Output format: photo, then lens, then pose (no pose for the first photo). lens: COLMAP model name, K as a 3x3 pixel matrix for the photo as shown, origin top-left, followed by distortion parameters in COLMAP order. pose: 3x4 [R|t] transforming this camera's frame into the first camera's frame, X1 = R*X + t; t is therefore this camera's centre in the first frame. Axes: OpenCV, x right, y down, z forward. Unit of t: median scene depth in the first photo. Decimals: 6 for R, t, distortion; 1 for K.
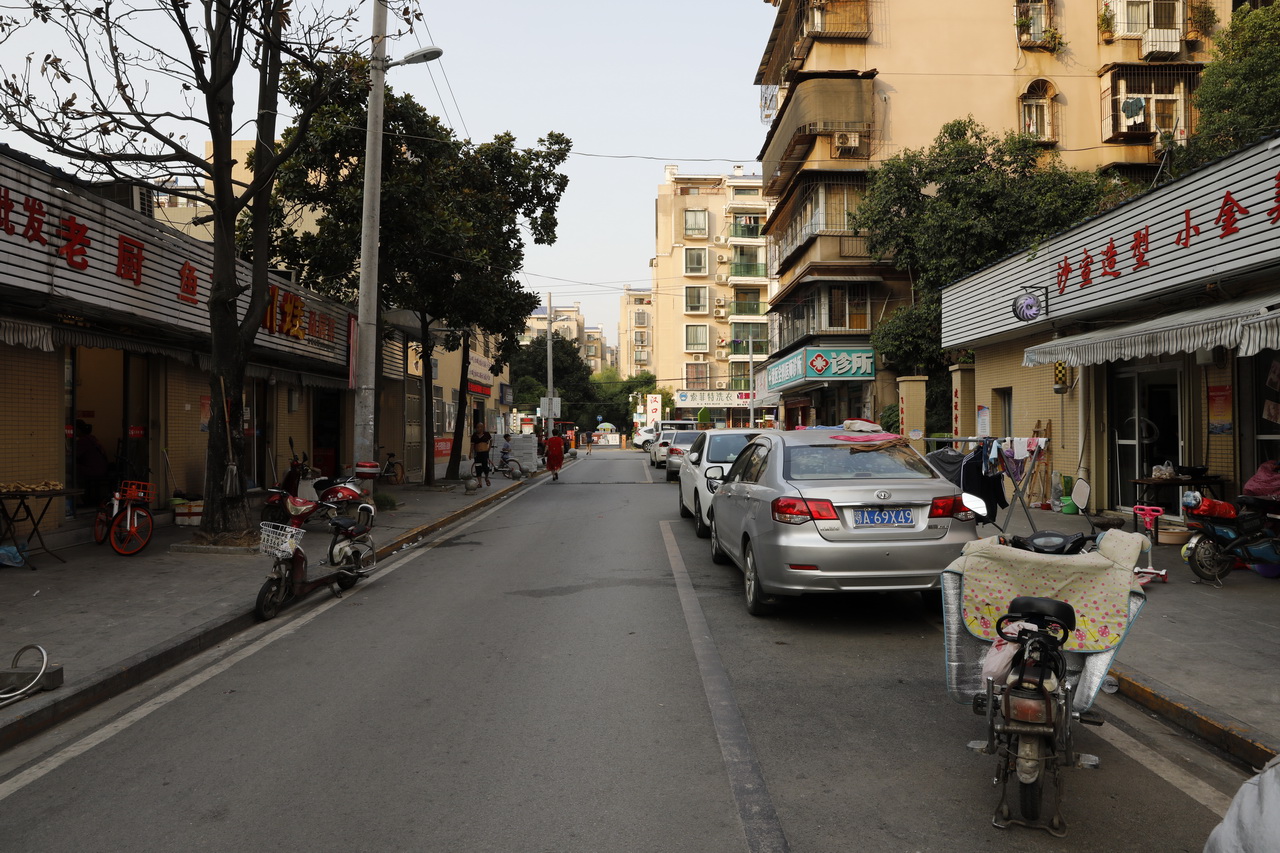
lens RADIAL K [[858.2, 0, 640.0], [0, 858.2, 426.5], [0, 0, 1]] dist [-0.000533, -0.000243]
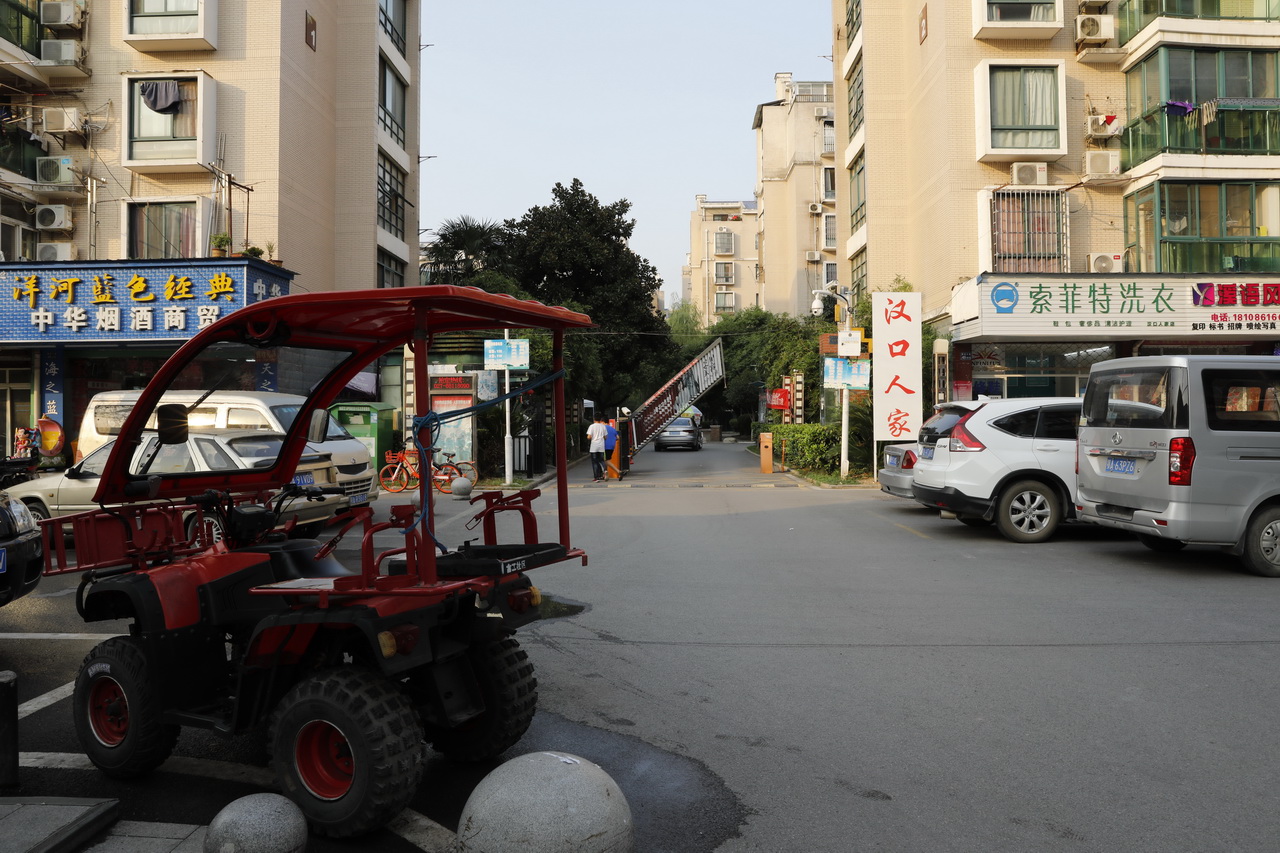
lens RADIAL K [[858.2, 0, 640.0], [0, 858.2, 426.5], [0, 0, 1]] dist [-0.000533, -0.000243]
pose [[0.998402, 0.000165, -0.056512, -0.050196], [0.000643, 0.999898, 0.014279, 0.002969], [0.056508, -0.014292, 0.998300, 0.691481]]
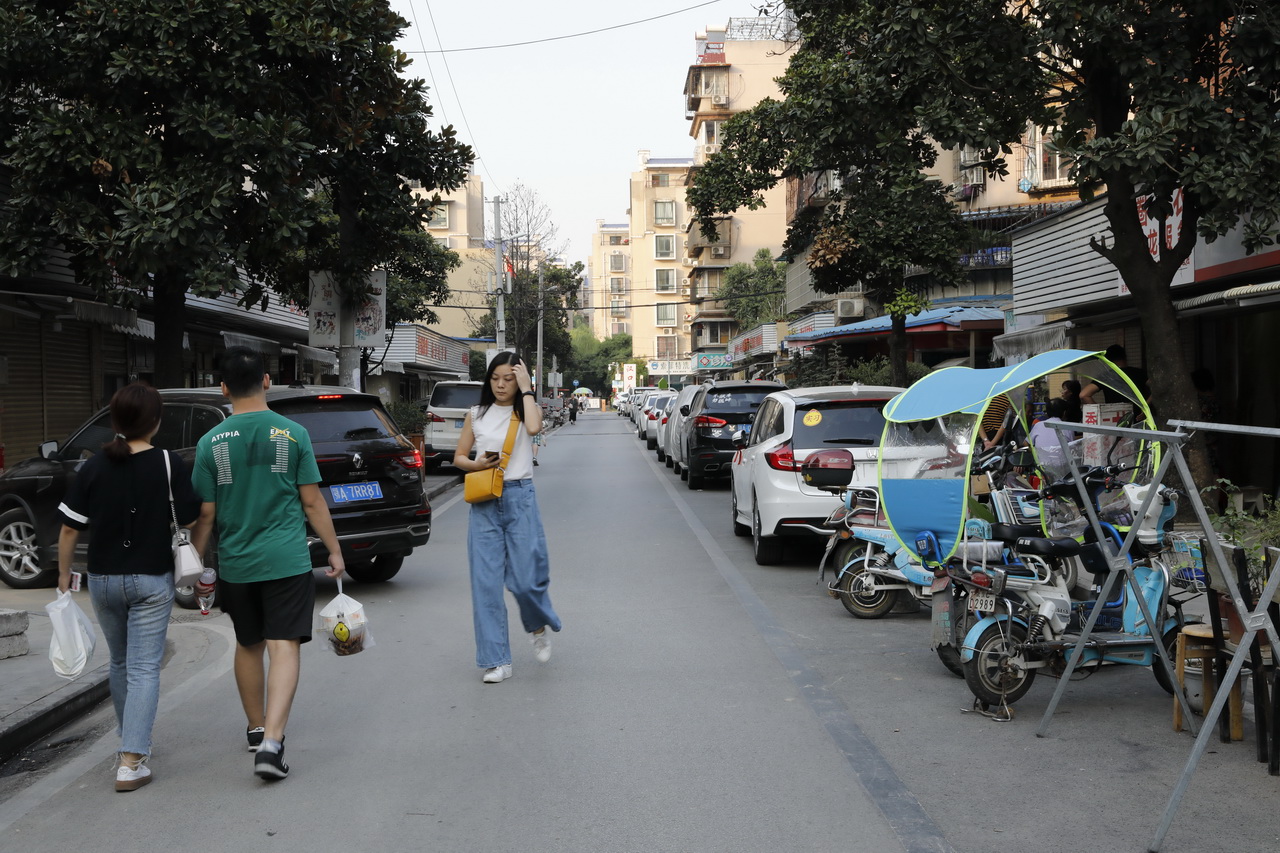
lens RADIAL K [[1666.9, 0, 640.0], [0, 1666.9, 426.5], [0, 0, 1]] dist [-0.598866, -0.000465]
pose [[0.999826, -0.014208, 0.012072, 0.001923], [0.013917, 0.999620, 0.023811, -0.006049], [-0.012405, -0.023639, 0.999644, -1.230754]]
